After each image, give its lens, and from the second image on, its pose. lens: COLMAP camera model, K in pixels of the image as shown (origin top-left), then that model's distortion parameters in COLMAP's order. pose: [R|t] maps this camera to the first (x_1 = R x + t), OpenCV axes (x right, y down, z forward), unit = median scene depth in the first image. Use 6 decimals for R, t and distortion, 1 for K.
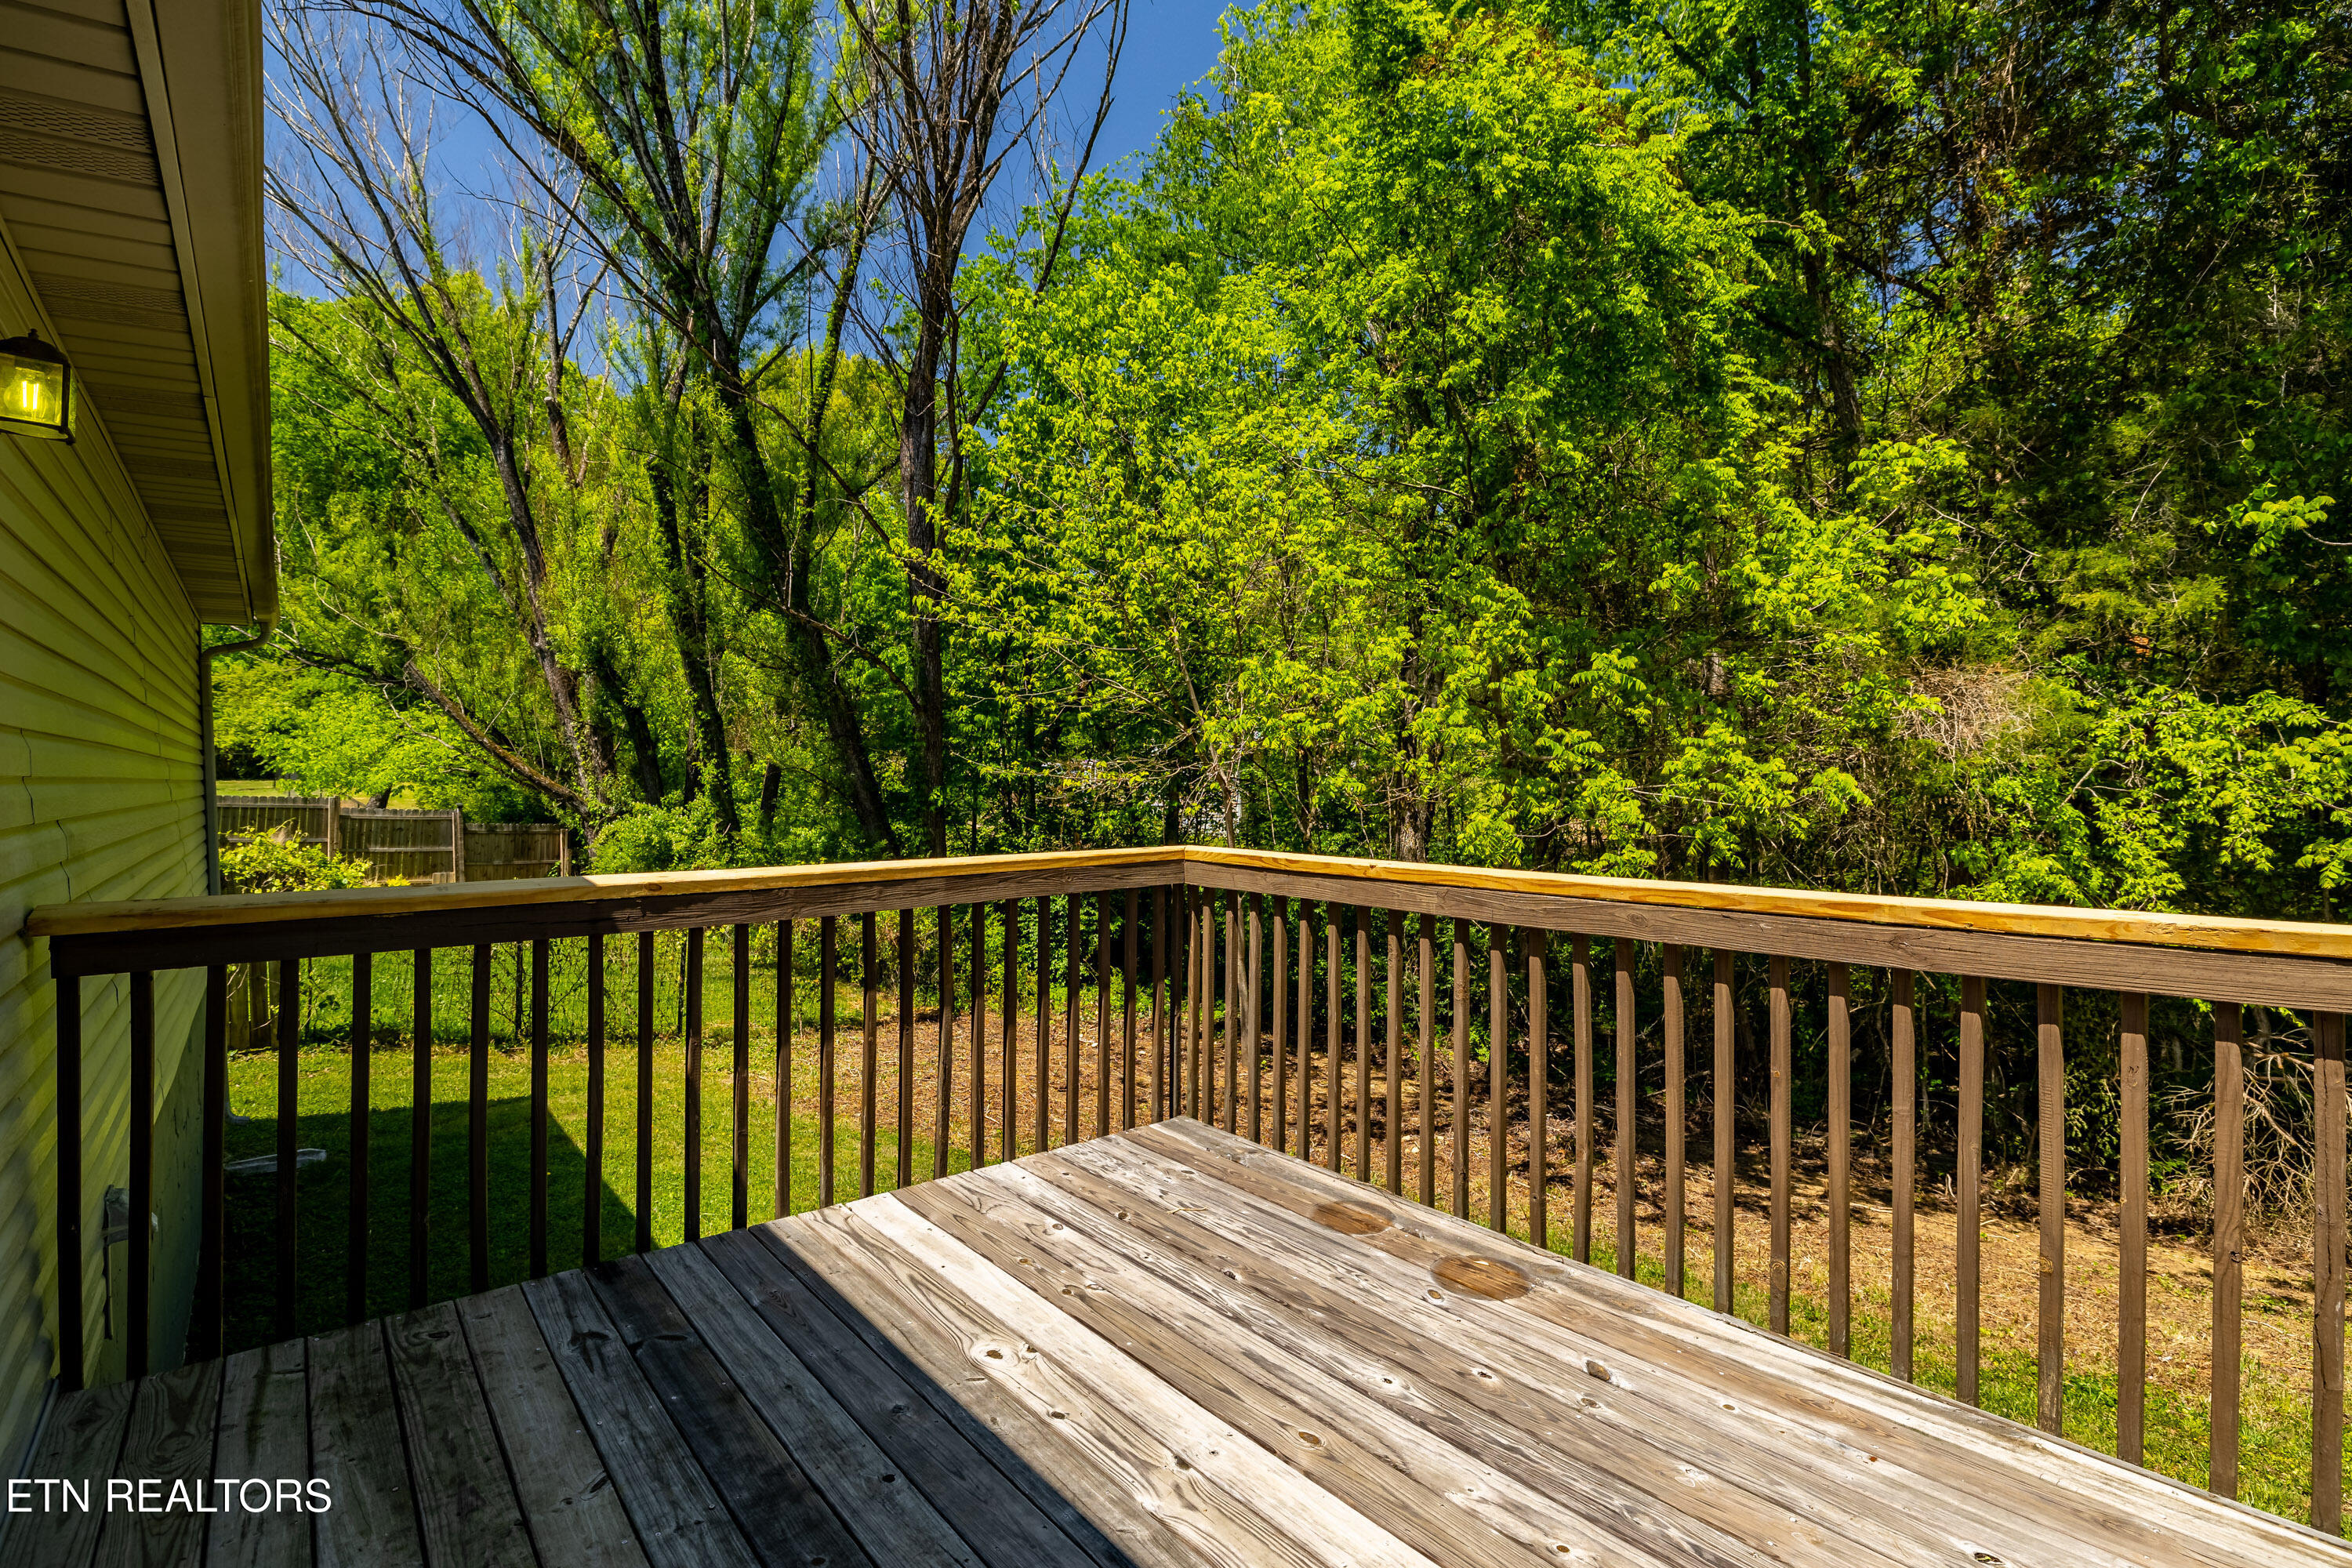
lens RADIAL K [[1130.3, 0, 1192.8], [0, 1130.3, 789.4], [0, 0, 1]] dist [0.003384, -0.000081]
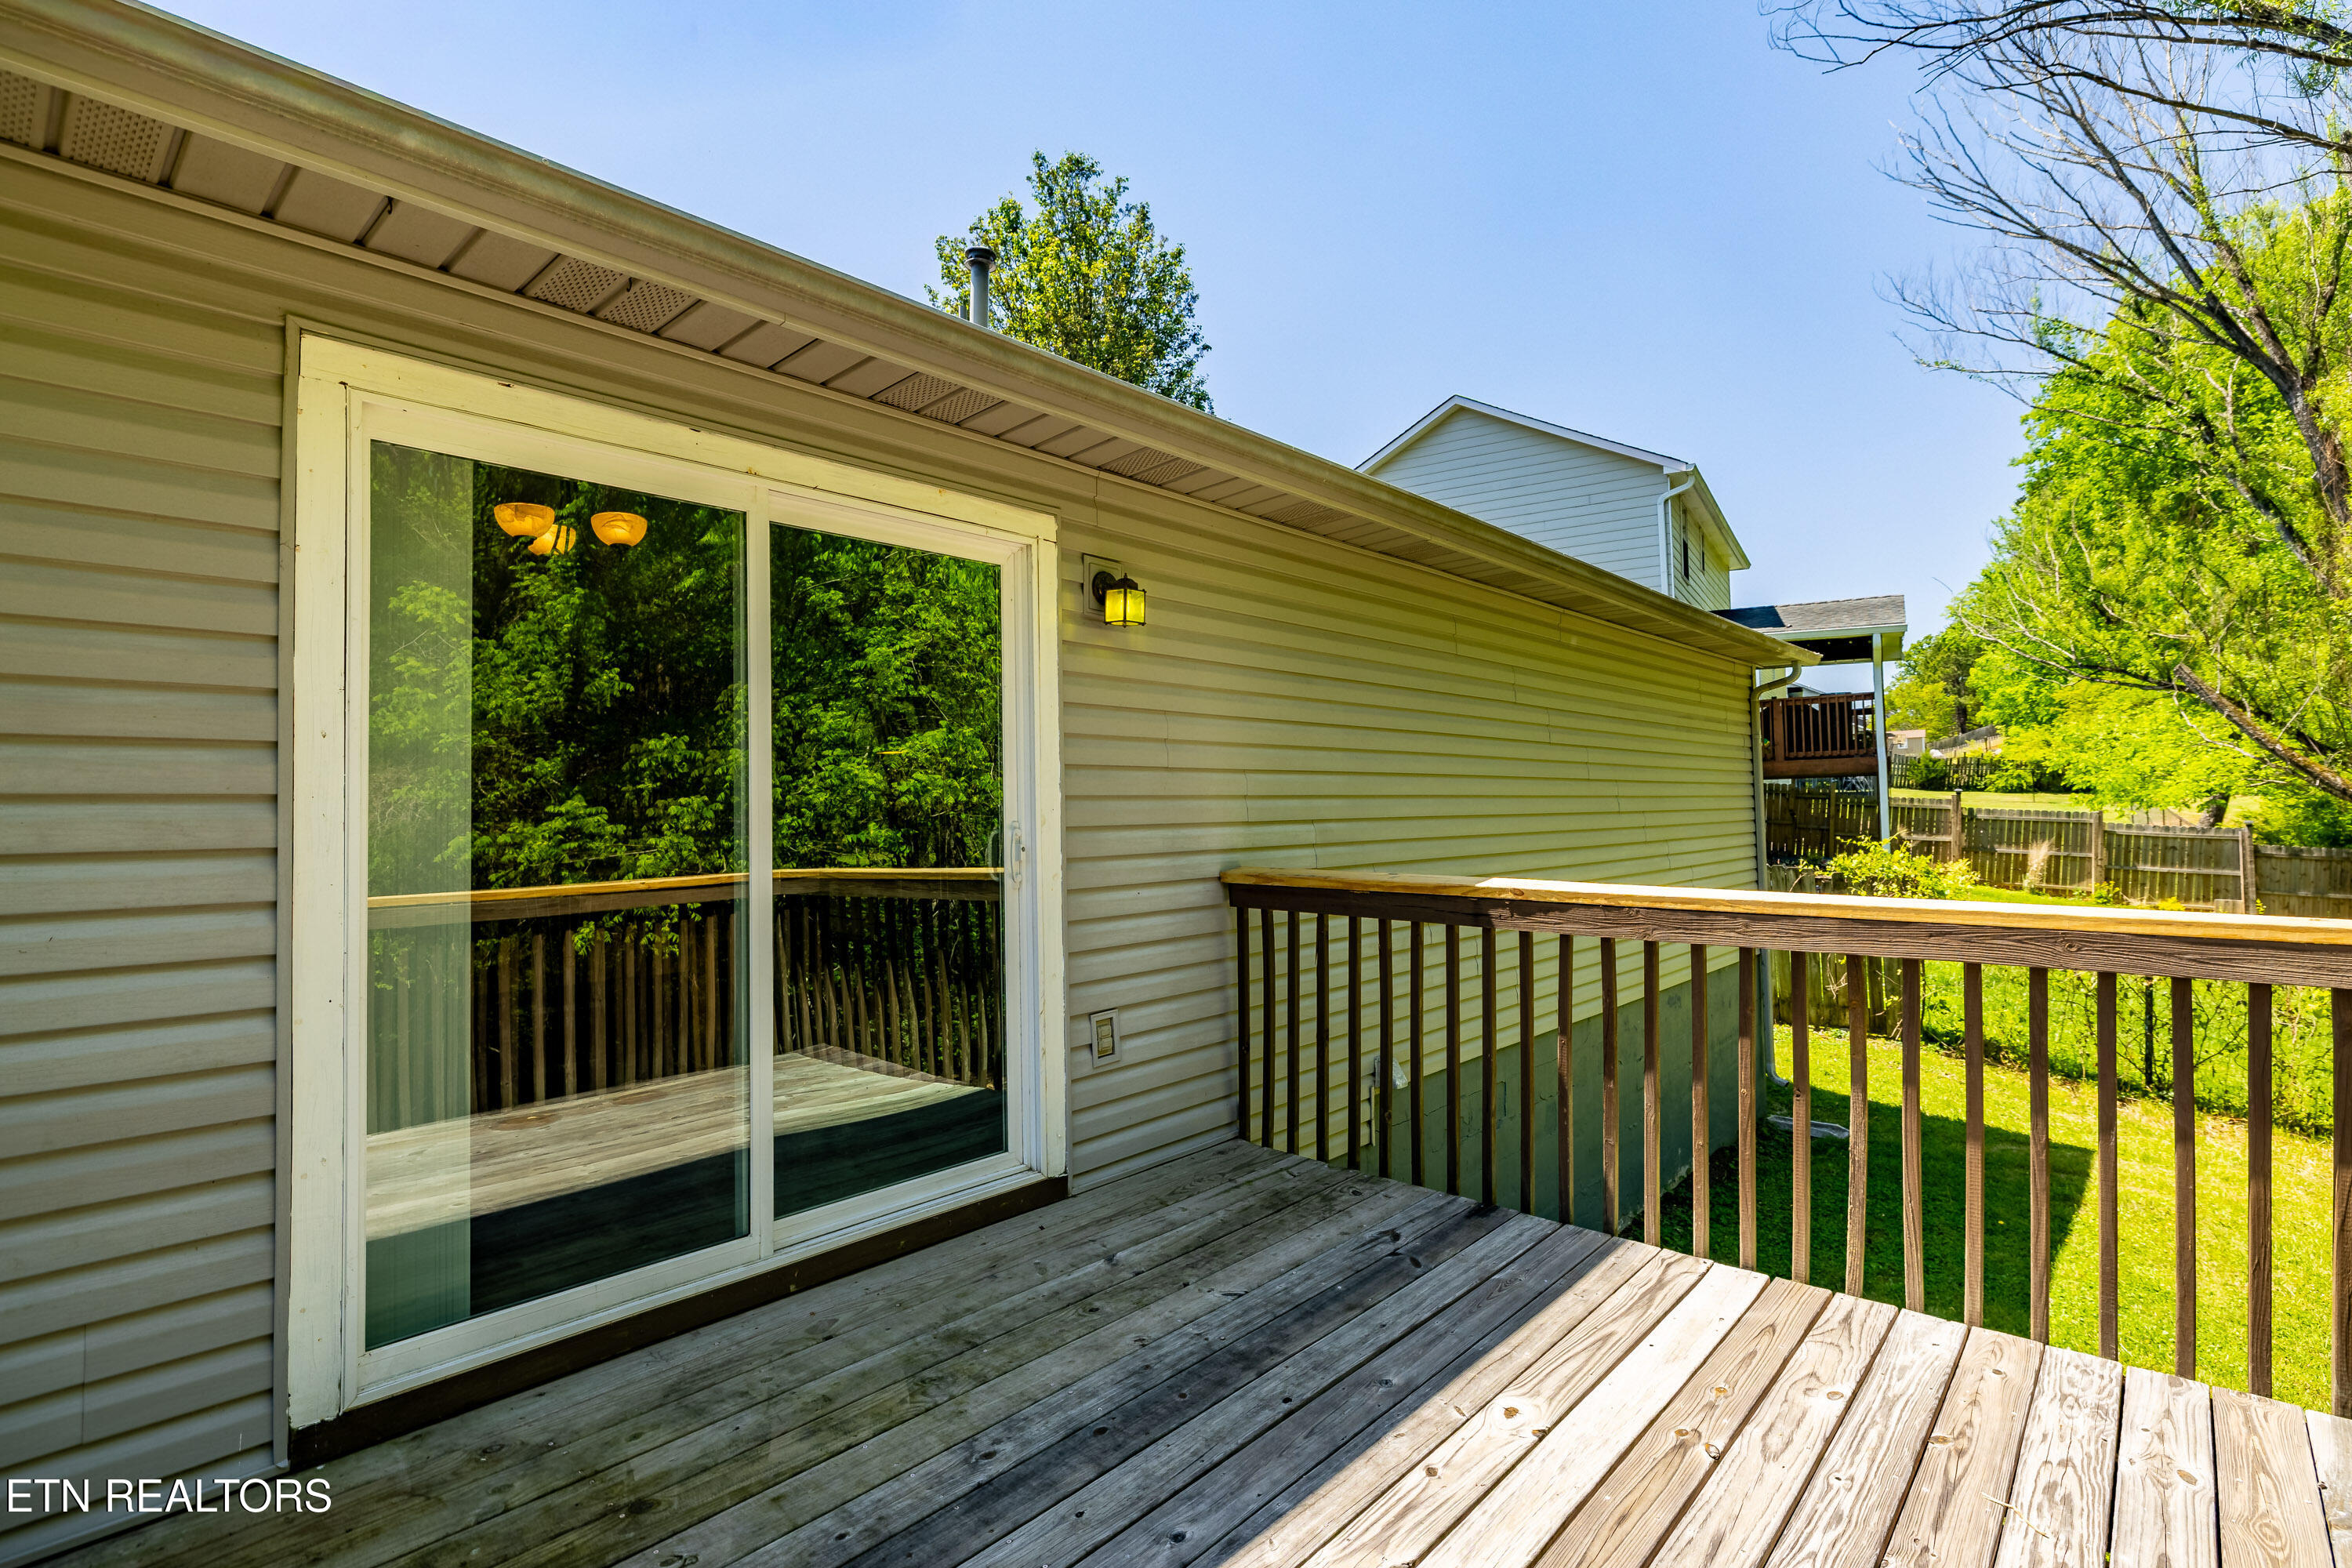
lens RADIAL K [[1130.3, 0, 1184.7], [0, 1130.3, 784.9], [0, 0, 1]] dist [0.003384, -0.000081]
pose [[0.157681, -0.009180, -0.987447, 0.184852], [-0.006324, 0.999927, -0.010306, -0.002730], [0.987470, 0.007869, 0.157612, 0.149774]]
